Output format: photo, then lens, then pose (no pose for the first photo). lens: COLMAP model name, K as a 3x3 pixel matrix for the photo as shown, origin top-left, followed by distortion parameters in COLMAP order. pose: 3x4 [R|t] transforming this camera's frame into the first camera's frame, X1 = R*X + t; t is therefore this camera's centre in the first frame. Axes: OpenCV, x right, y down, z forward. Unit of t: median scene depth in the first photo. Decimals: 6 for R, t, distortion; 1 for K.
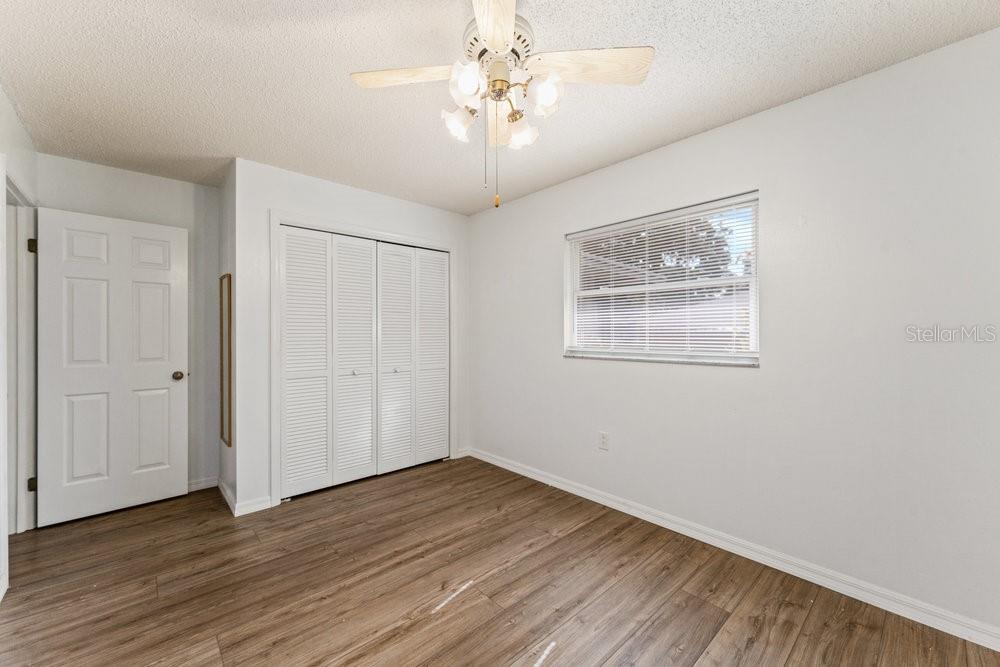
lens RADIAL K [[399.2, 0, 501.9], [0, 399.2, 331.5], [0, 0, 1]] dist [0.001256, 0.000003]
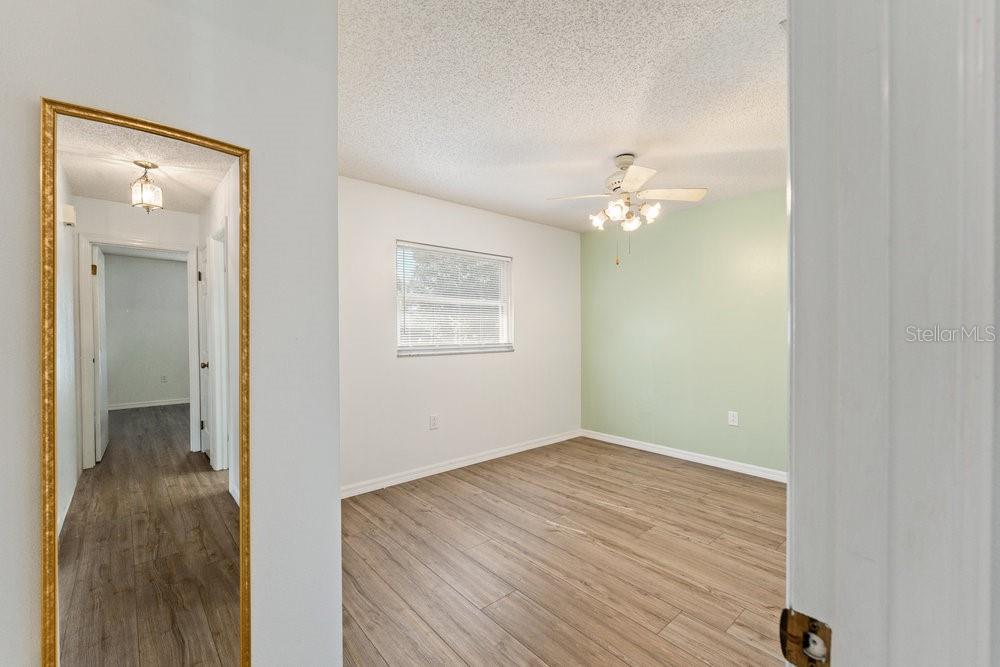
lens RADIAL K [[399.2, 0, 501.9], [0, 399.2, 333.6], [0, 0, 1]] dist [0.001256, 0.000003]
pose [[0.041025, -0.004751, 0.999147, -1.198962], [0.004851, 0.999978, 0.004556, -0.000836], [-0.999146, 0.004660, 0.041047, 0.932192]]
